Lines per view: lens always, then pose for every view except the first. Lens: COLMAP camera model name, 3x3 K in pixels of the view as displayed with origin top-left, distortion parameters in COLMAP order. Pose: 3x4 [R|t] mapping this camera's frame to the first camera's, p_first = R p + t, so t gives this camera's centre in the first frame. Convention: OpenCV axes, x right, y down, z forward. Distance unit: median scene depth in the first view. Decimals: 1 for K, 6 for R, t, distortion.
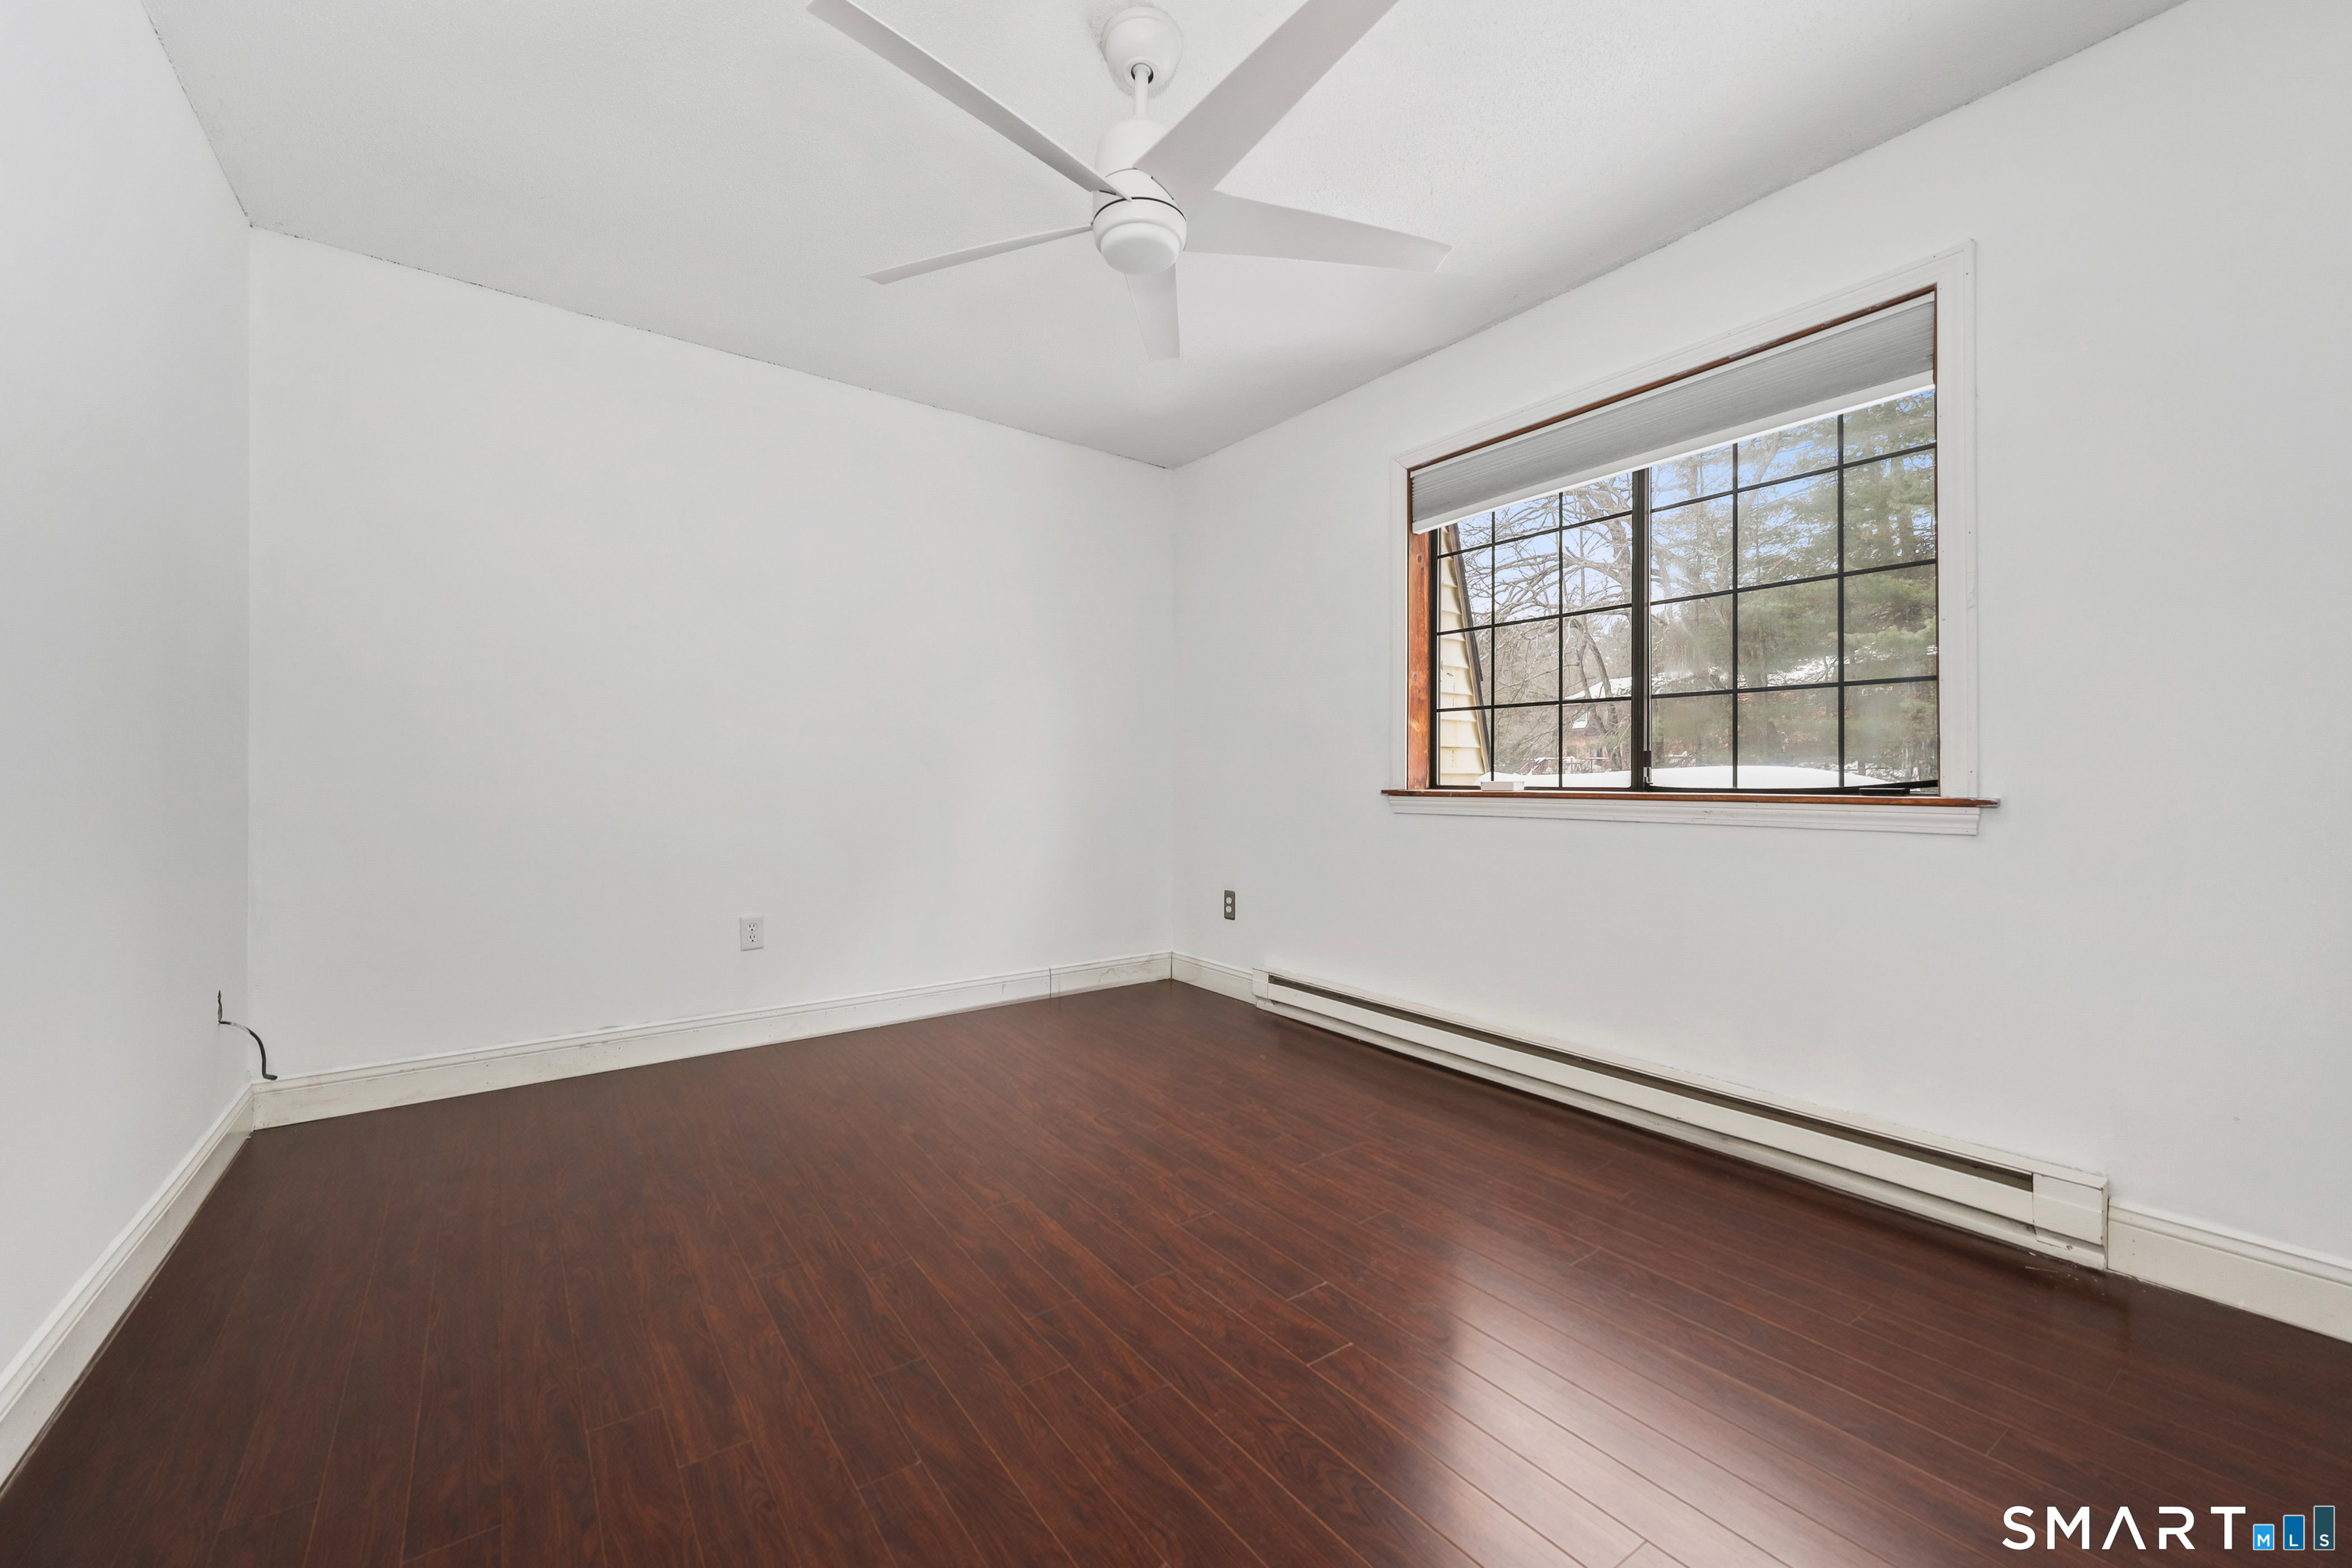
lens RADIAL K [[858.8, 0, 1168.8], [0, 858.8, 777.6], [0, 0, 1]] dist [0.000505, -0.000308]
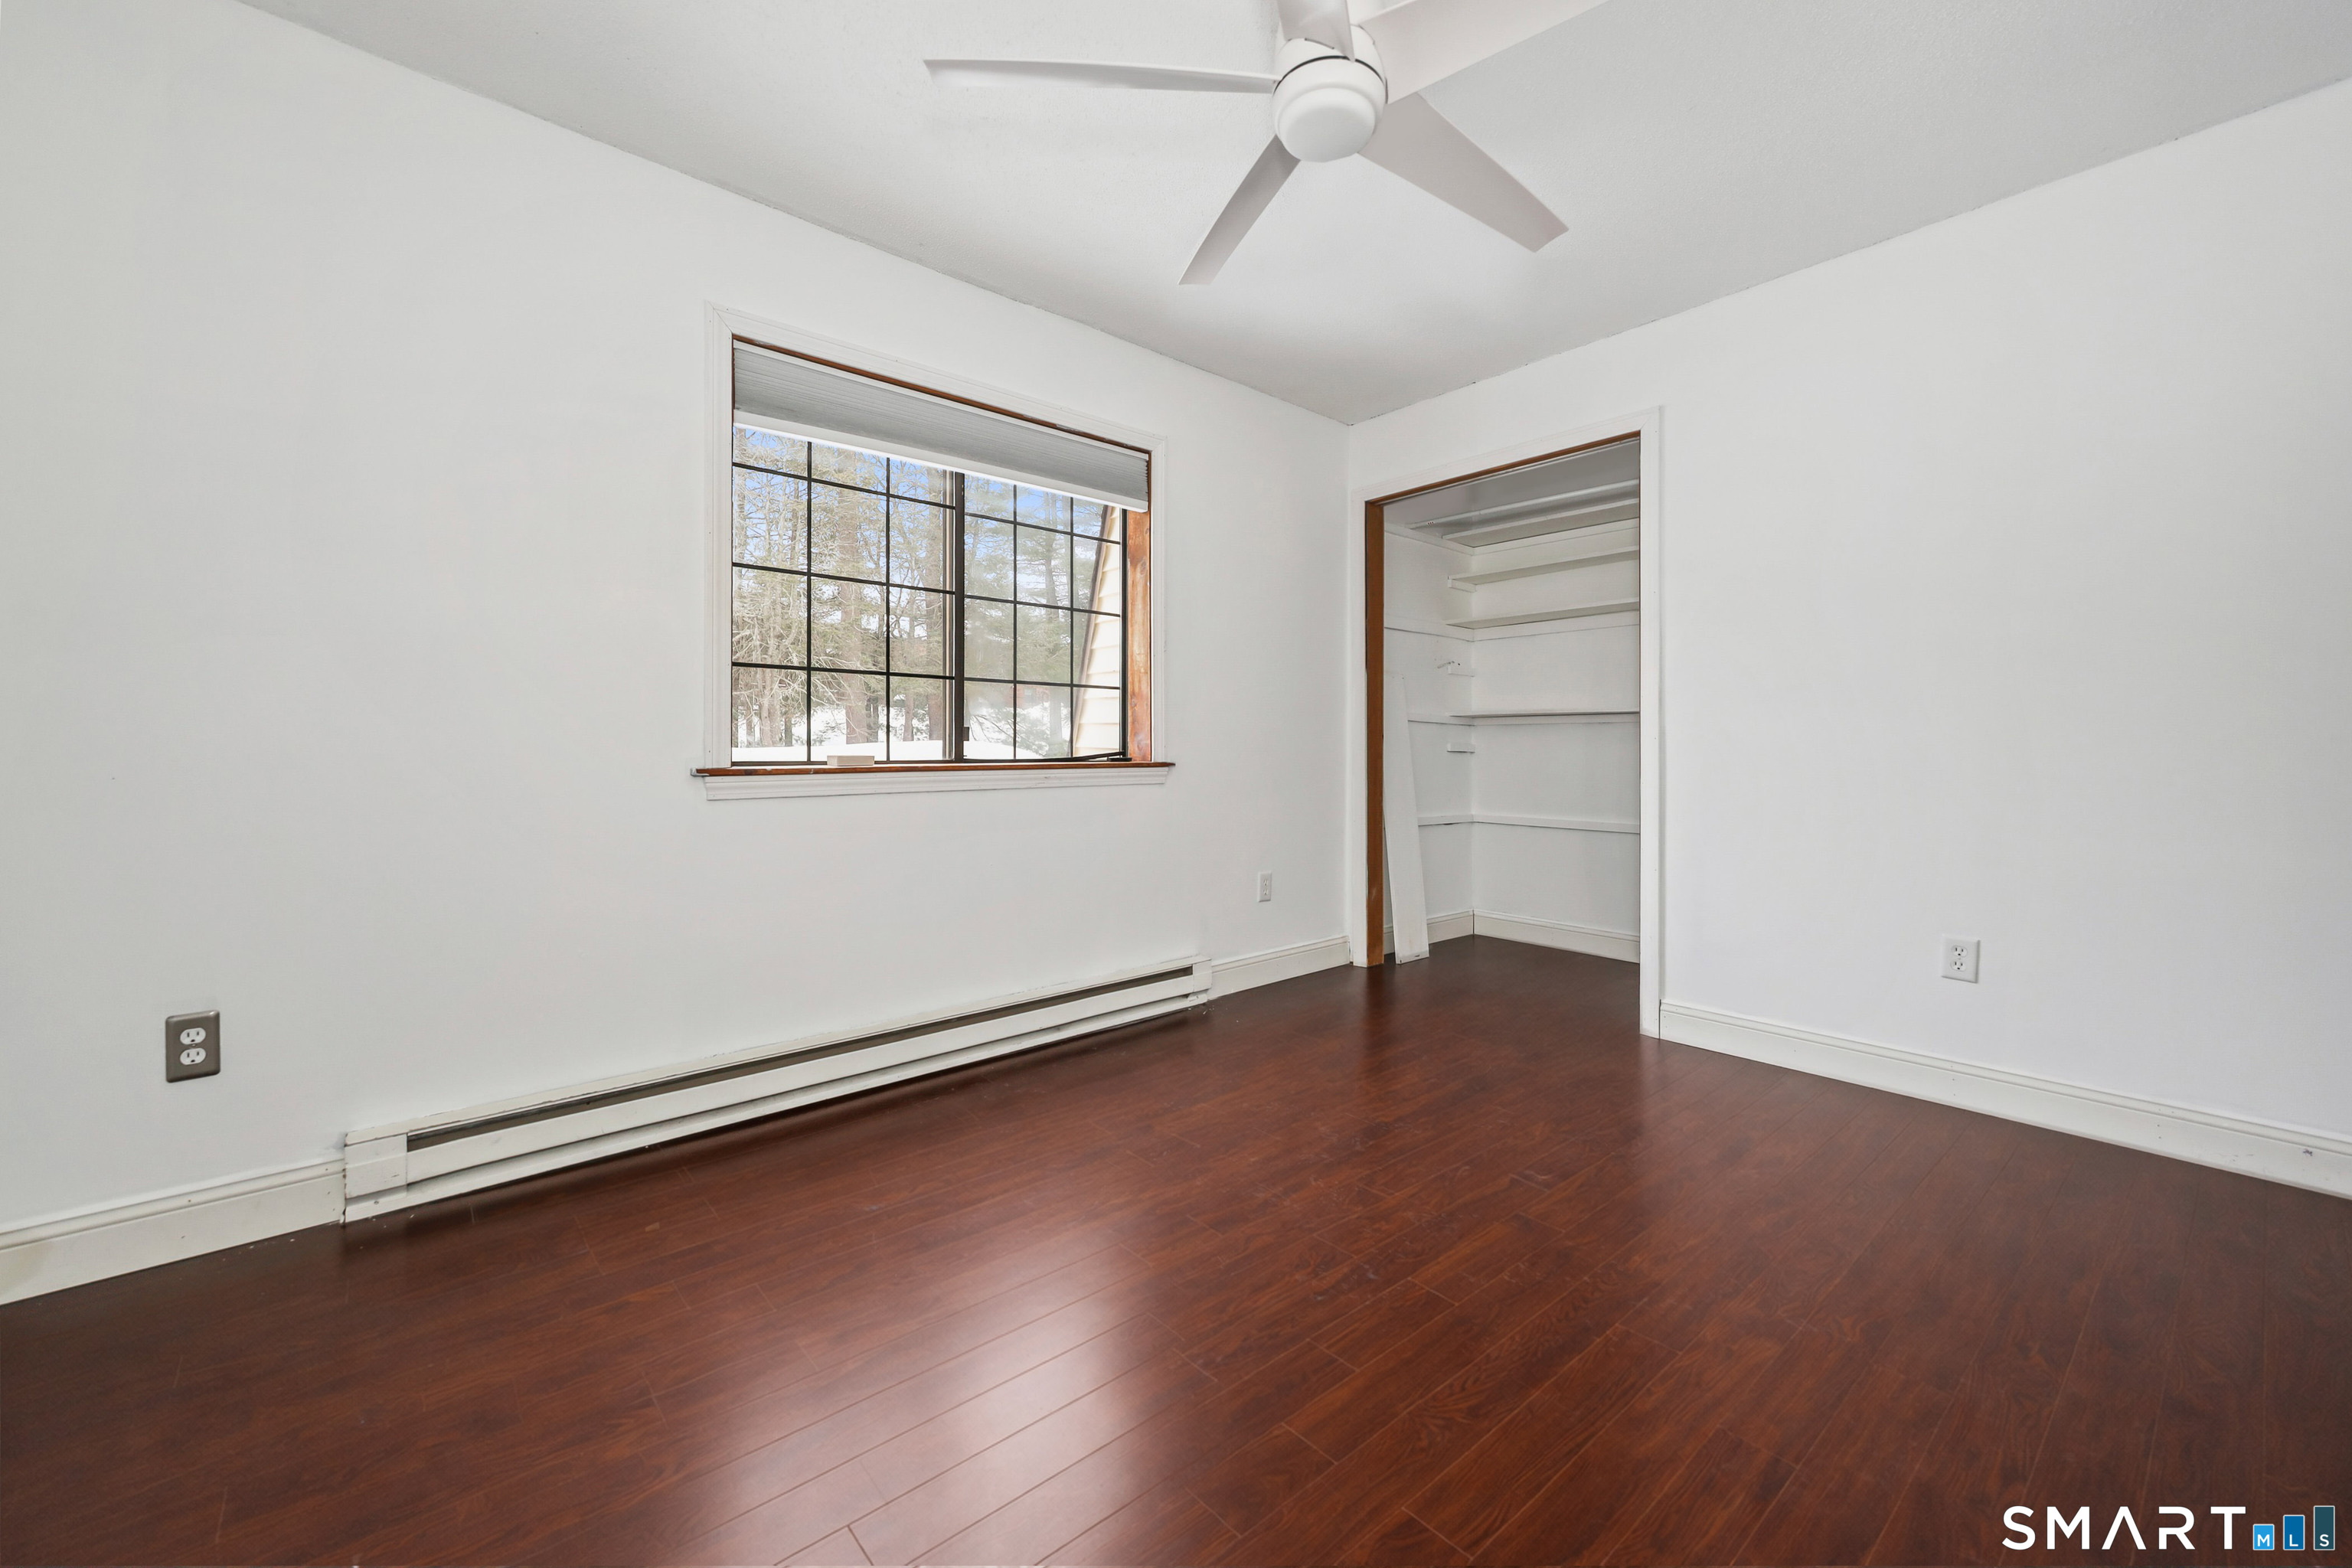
lens RADIAL K [[858.8, 0, 1197.8], [0, 858.8, 754.6], [0, 0, 1]] dist [0.000505, -0.000308]
pose [[-0.059905, -0.006392, 0.998184, -0.574046], [0.000370, 0.999979, 0.006426, -0.001598], [-0.998204, 0.000754, -0.059901, 0.759732]]
